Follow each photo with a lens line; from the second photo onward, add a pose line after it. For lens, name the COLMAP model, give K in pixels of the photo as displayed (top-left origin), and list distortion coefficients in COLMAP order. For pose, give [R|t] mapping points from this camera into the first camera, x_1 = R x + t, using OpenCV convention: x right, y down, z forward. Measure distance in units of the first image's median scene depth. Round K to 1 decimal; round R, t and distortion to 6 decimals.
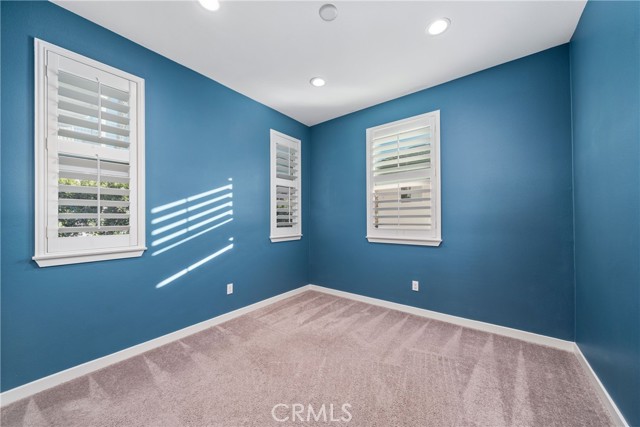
lens RADIAL K [[234.2, 0, 318.7], [0, 234.2, 216.3], [0, 0, 1]] dist [0.000196, -0.000114]
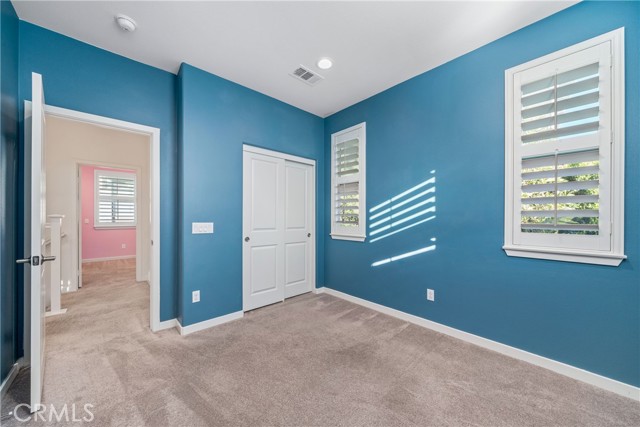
lens RADIAL K [[234.2, 0, 318.7], [0, 234.2, 216.3], [0, 0, 1]] dist [0.000196, -0.000114]
pose [[-0.187174, 0.001664, -0.982325, 0.664974], [0.010937, 0.999940, -0.000390, 0.006892], [0.982266, -0.010817, -0.187181, 0.863545]]
